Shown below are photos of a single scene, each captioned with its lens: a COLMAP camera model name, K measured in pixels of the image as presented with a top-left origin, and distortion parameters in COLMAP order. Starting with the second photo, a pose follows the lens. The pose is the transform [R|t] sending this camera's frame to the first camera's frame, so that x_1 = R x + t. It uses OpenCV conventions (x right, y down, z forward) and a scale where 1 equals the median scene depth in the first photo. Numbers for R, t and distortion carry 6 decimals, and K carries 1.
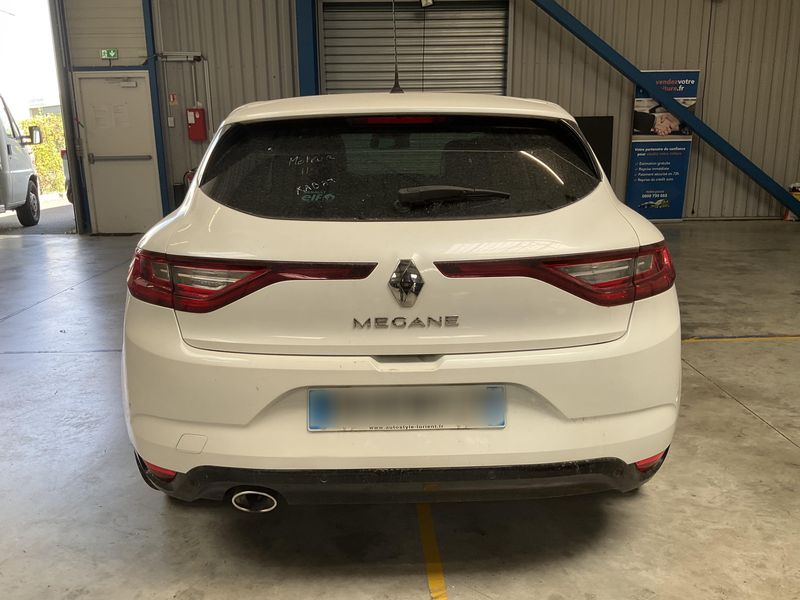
lens RADIAL K [[668.2, 0, 392.7], [0, 668.2, 298.6], [0, 0, 1]] dist [0.048411, -0.119538]
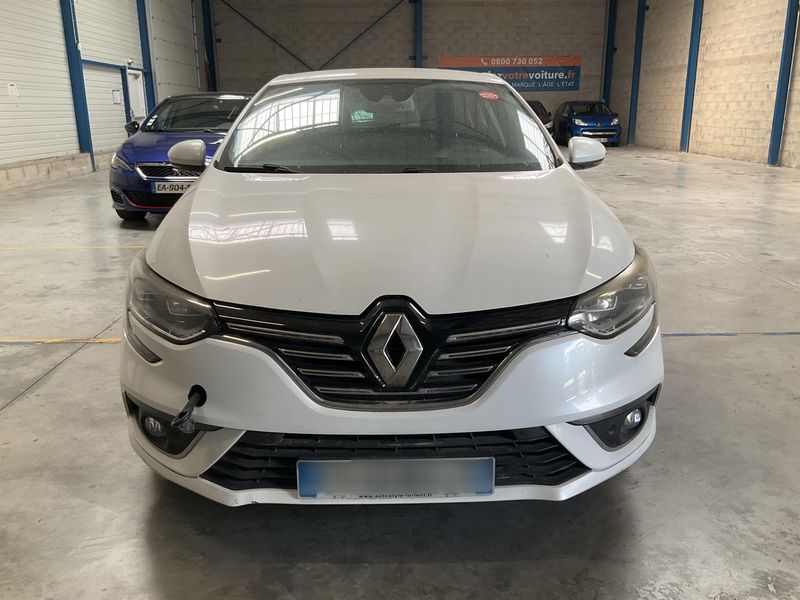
lens RADIAL K [[666.2, 0, 400.0], [0, 666.2, 300.0], [0, 0, 1]] dist [0.054866, -0.101834]
pose [[-0.999679, 0.023835, -0.008558, -0.002384], [0.016607, 0.872111, 0.489027, -0.195272], [0.019120, 0.488728, -0.872227, 0.838270]]
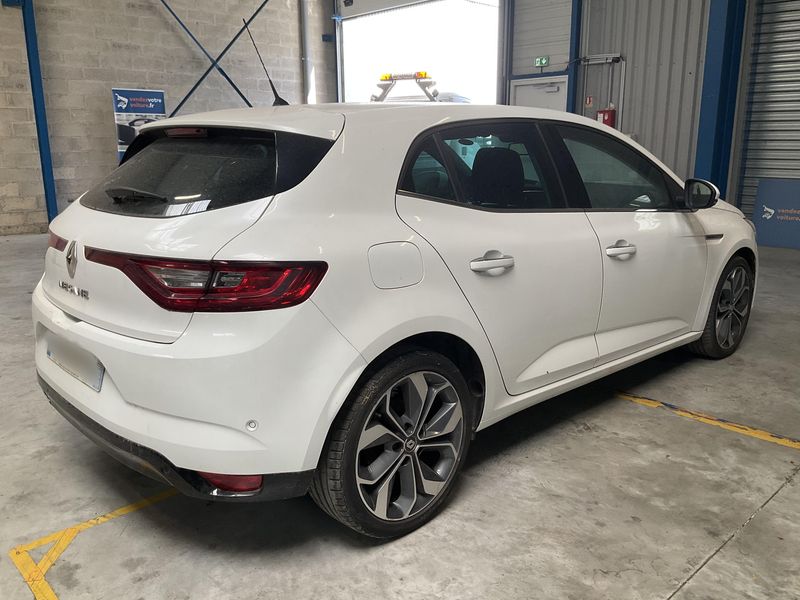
lens RADIAL K [[666.2, 0, 400.0], [0, 666.2, 300.0], [0, 0, 1]] dist [0.054866, -0.101834]
pose [[0.673069, 0.178196, -0.717791, 0.271619], [-0.174979, 0.981353, 0.079549, -0.031368], [0.718582, 0.072056, 0.691699, 0.108974]]
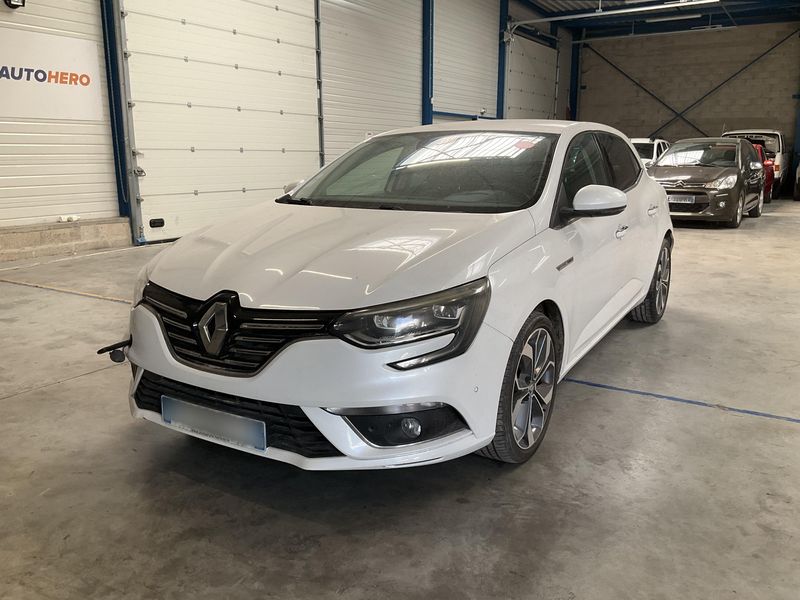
lens RADIAL K [[666.2, 0, 400.0], [0, 666.2, 300.0], [0, 0, 1]] dist [0.054866, -0.101834]
pose [[-0.847531, -0.099027, 0.521426, -0.208106], [0.135150, 0.909787, 0.392456, -0.194497], [-0.513251, 0.403089, -0.757689, 0.838513]]
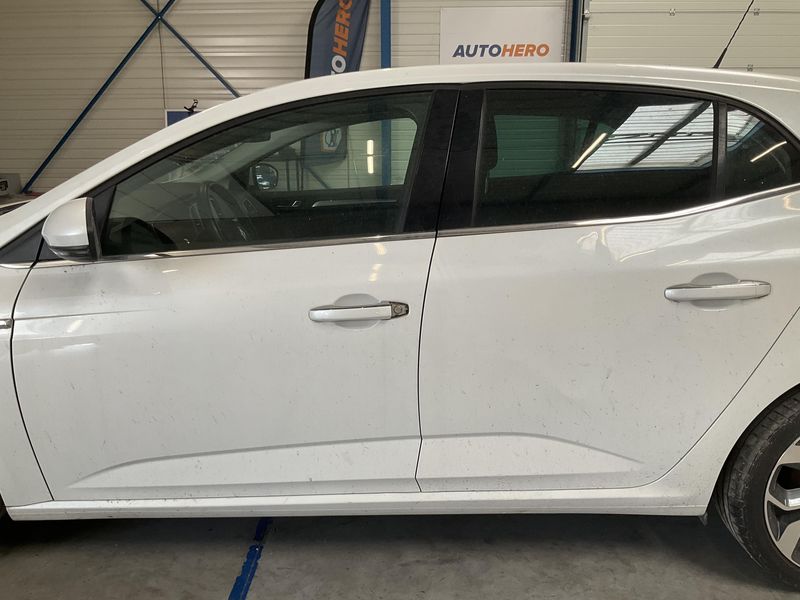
lens RADIAL K [[666.2, 0, 400.0], [0, 666.2, 300.0], [0, 0, 1]] dist [0.054866, -0.101834]
pose [[0.046506, -0.235626, 0.970730, -0.283585], [0.237813, 0.946453, 0.218340, -0.086008], [-0.970197, 0.220698, 0.100051, 0.383632]]
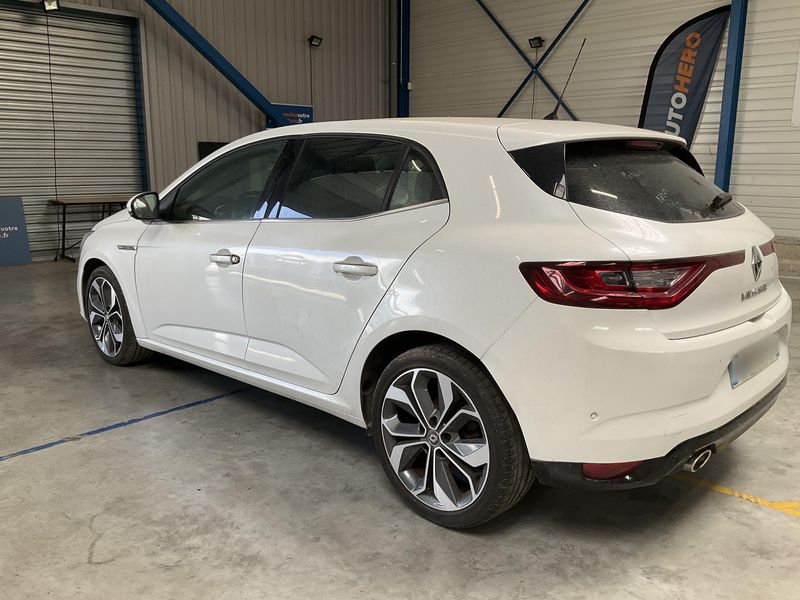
lens RADIAL K [[674.4, 0, 397.7], [0, 674.4, 300.4], [0, 0, 1]] dist [-0.000144, -0.020592]
pose [[0.709679, -0.125500, 0.693257, -0.284492], [0.152042, 0.988101, 0.023232, -0.017485], [-0.687924, 0.088917, 0.720316, 0.100983]]
